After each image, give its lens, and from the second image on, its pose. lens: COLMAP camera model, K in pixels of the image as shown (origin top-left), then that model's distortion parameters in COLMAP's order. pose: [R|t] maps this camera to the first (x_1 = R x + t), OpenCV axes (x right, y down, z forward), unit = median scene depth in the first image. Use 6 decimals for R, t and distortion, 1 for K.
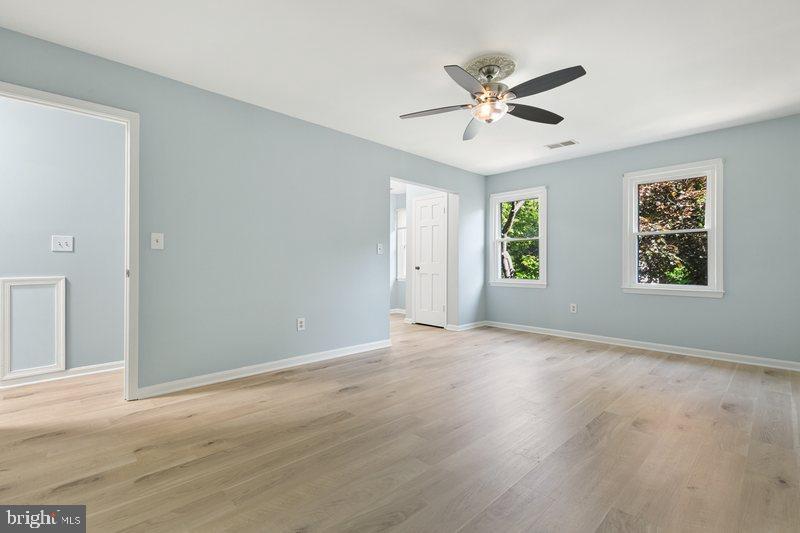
lens RADIAL K [[363.5, 0, 401.7], [0, 363.5, 263.1], [0, 0, 1]] dist [0.004704, -0.000119]
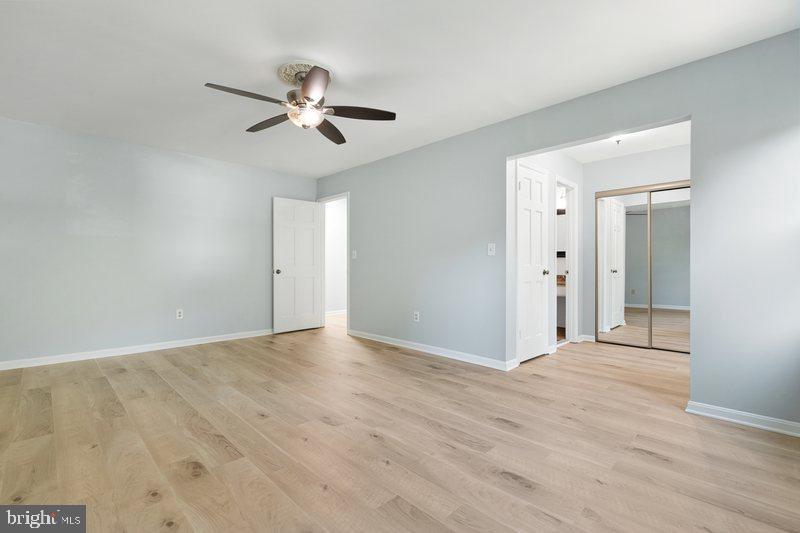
lens RADIAL K [[363.5, 0, 394.3], [0, 363.5, 264.7], [0, 0, 1]] dist [0.004704, -0.000119]
pose [[-0.000607, -0.007995, -0.999968, 0.949006], [-0.002187, 0.999966, -0.007994, 0.004742], [0.999997, 0.002182, -0.000624, 0.940062]]
